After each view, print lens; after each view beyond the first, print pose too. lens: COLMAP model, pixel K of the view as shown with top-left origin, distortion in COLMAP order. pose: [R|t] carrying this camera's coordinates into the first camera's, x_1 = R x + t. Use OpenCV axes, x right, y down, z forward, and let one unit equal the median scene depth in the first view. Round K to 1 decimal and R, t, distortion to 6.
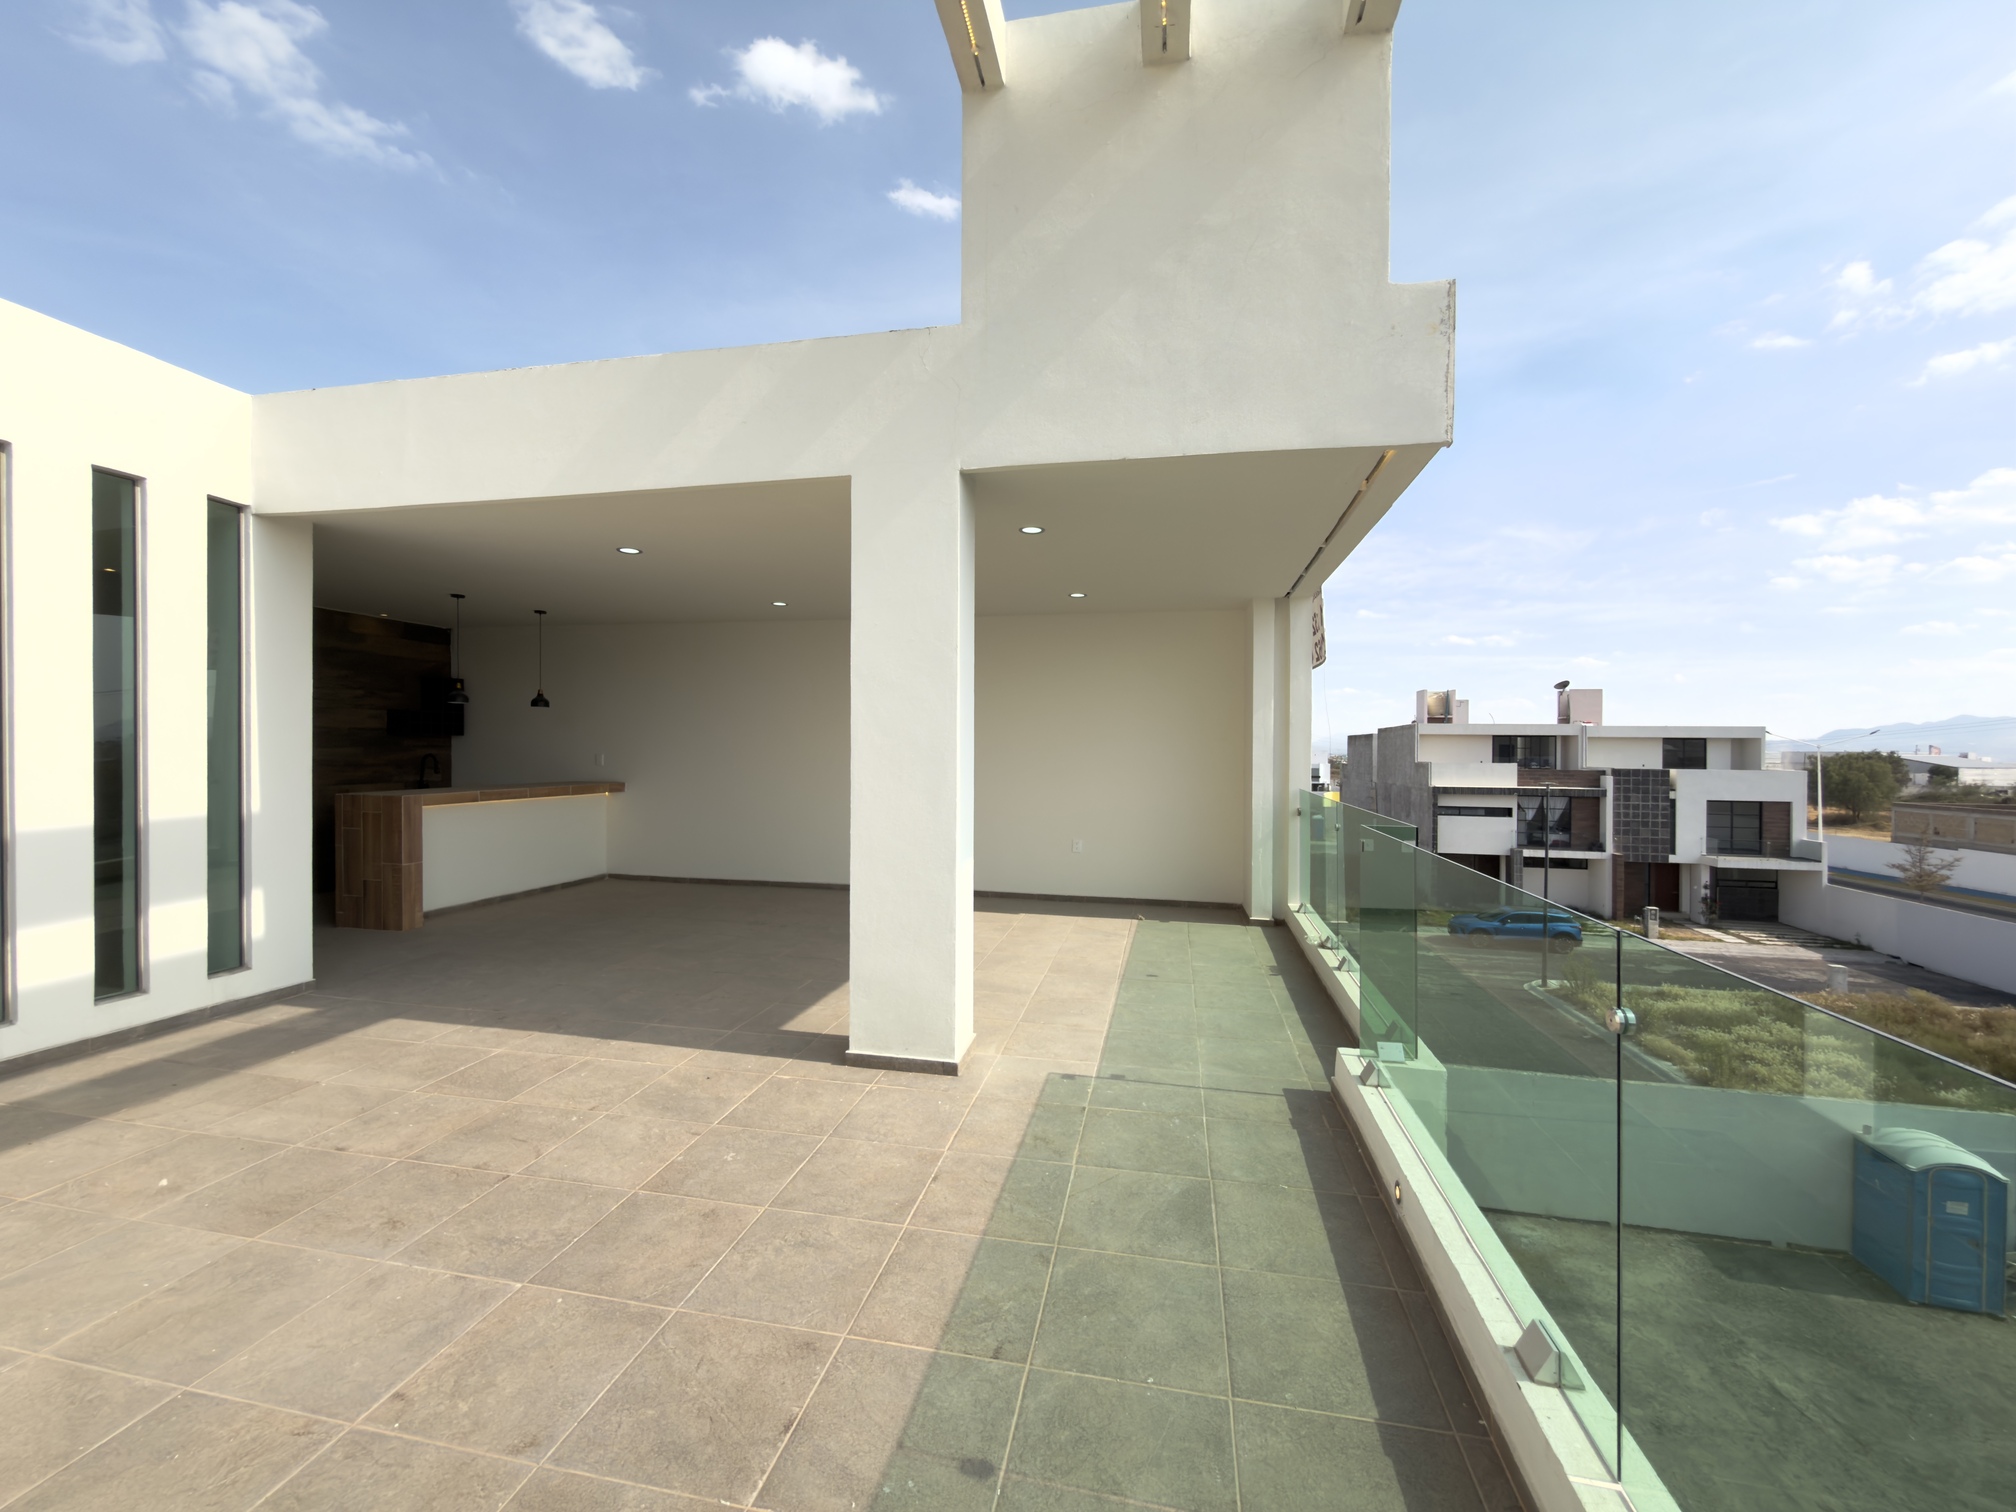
lens RADIAL K [[804.5, 0, 1008.0], [0, 804.5, 756.0], [0, 0, 1]] dist [-0.000088, -0.000021]
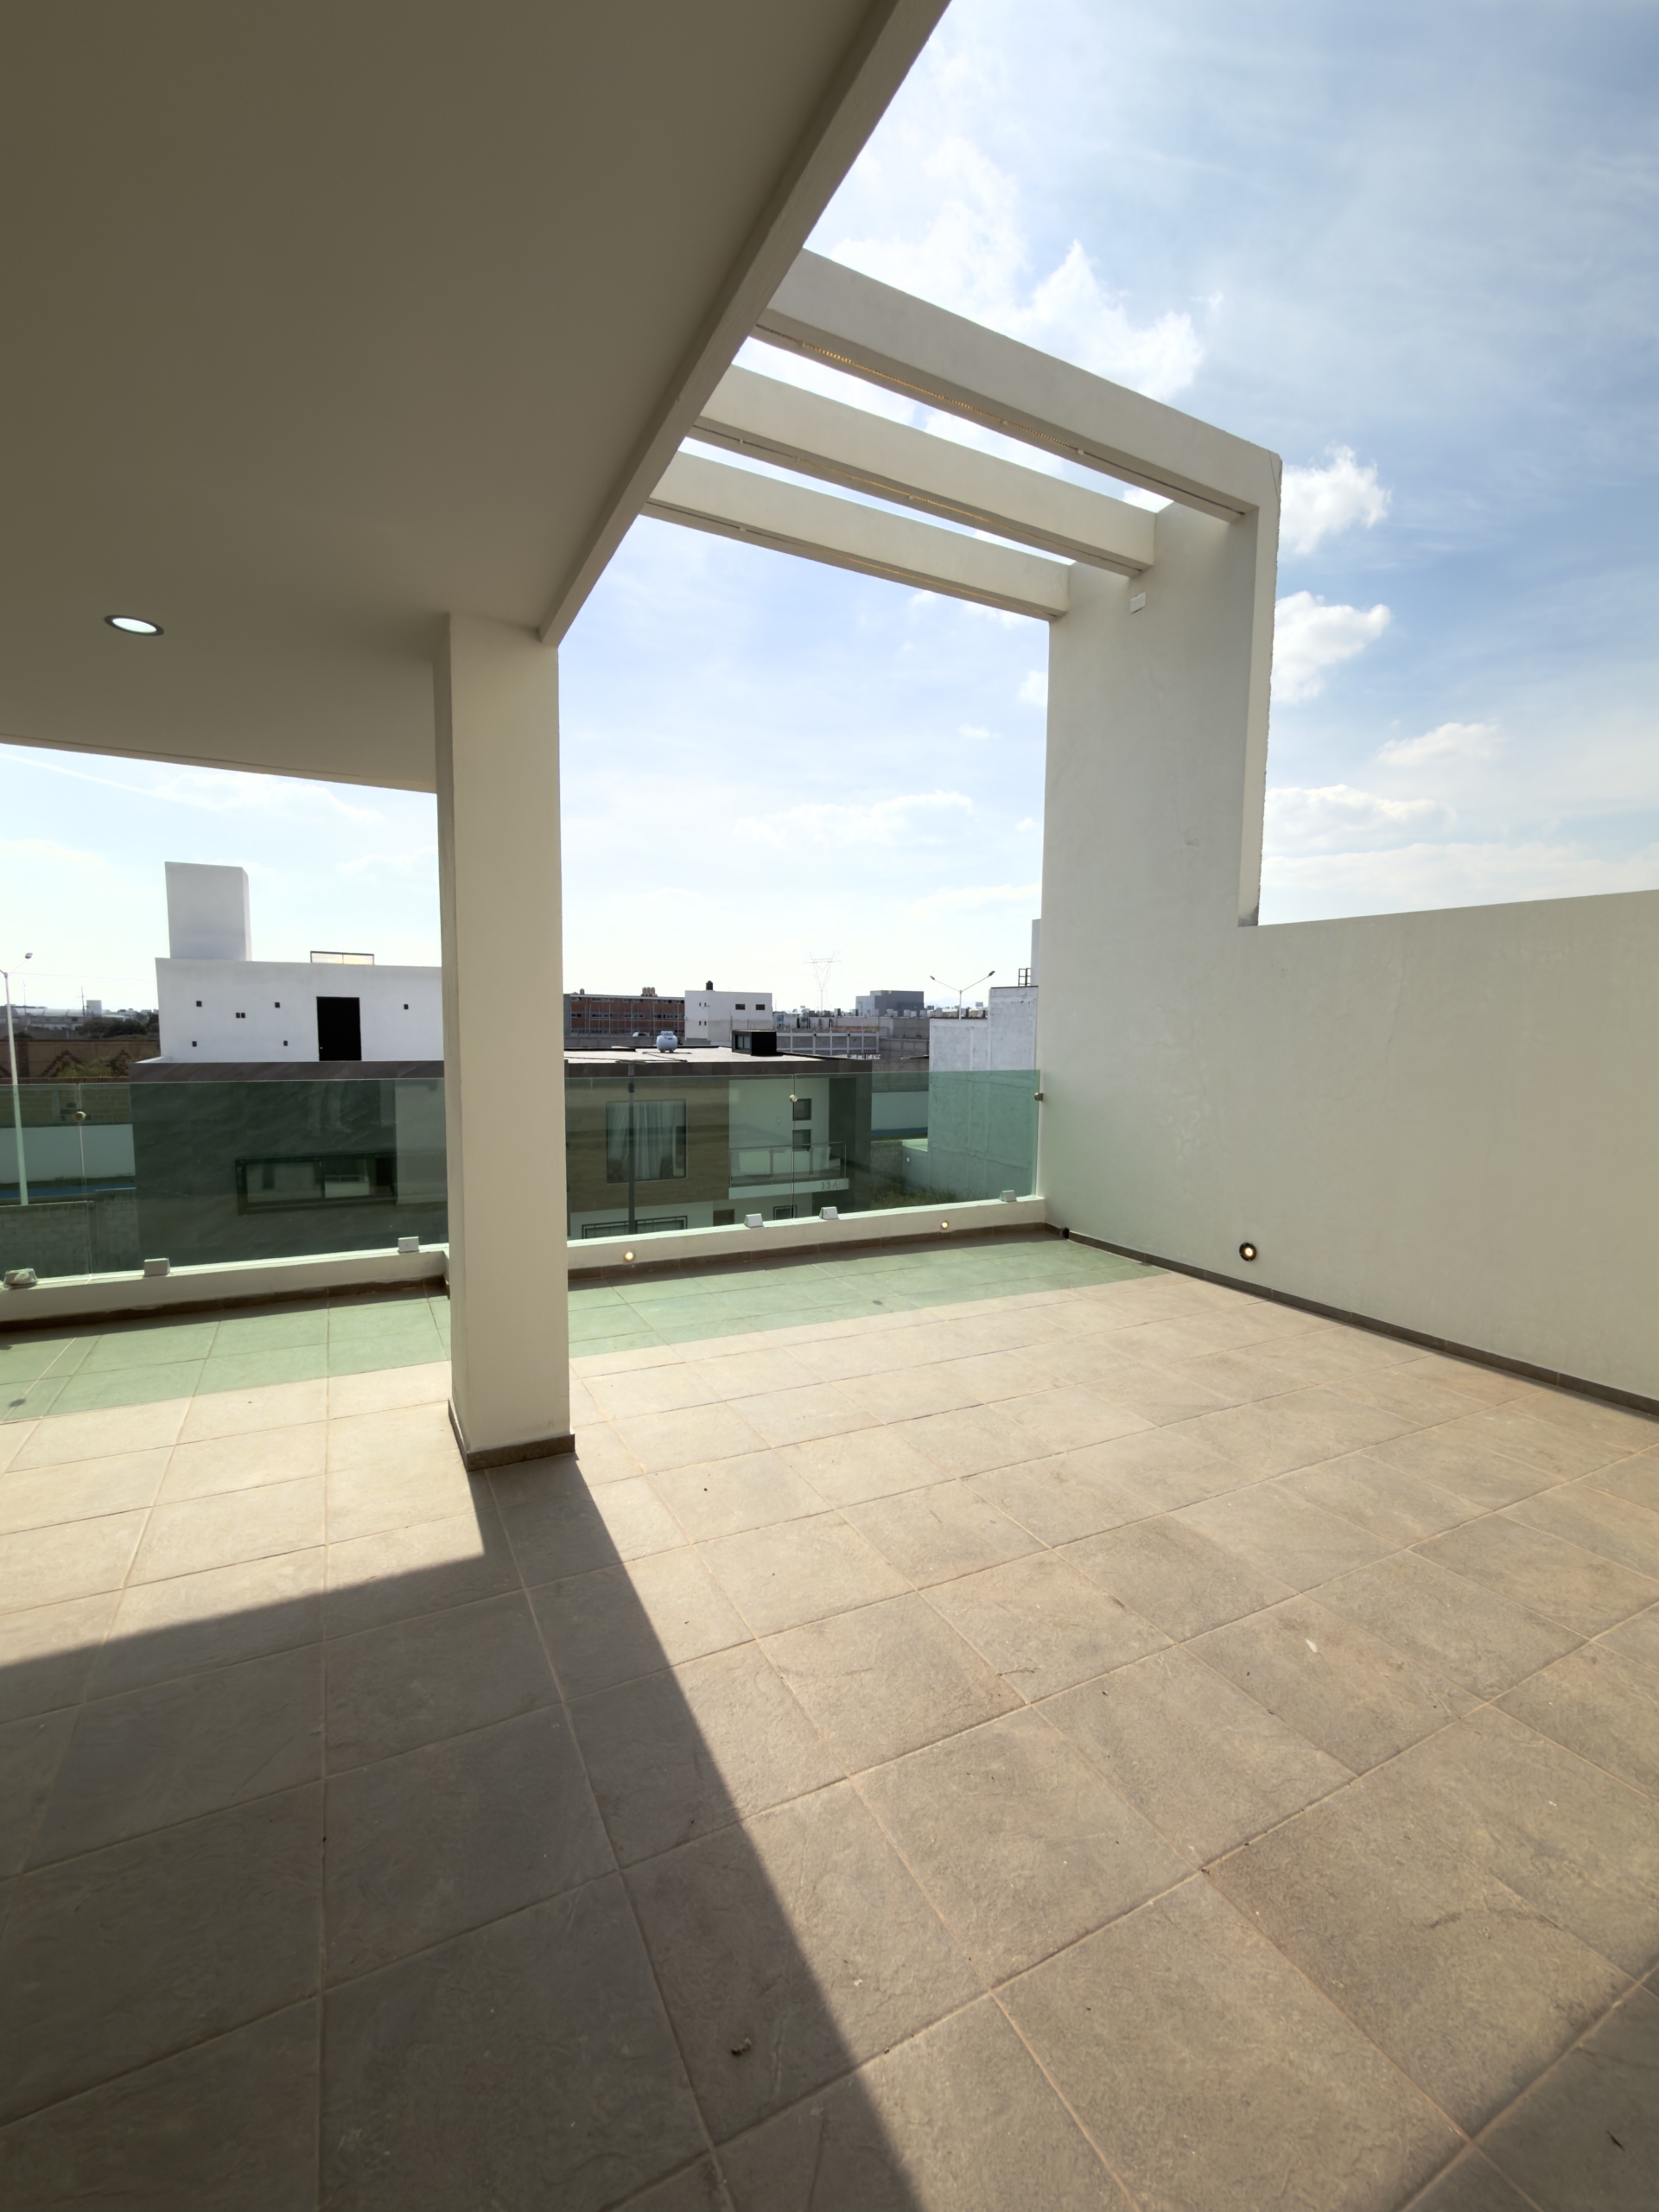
lens RADIAL K [[947.5, 0, 829.5], [0, 947.5, 1106.0], [0, 0, 1]] dist [-0.000209, -0.000020]
pose [[-0.632131, -0.090421, 0.769567, -1.373337], [-0.013207, 0.994281, 0.105976, -0.052065], [-0.774749, 0.056827, -0.629710, 1.838093]]
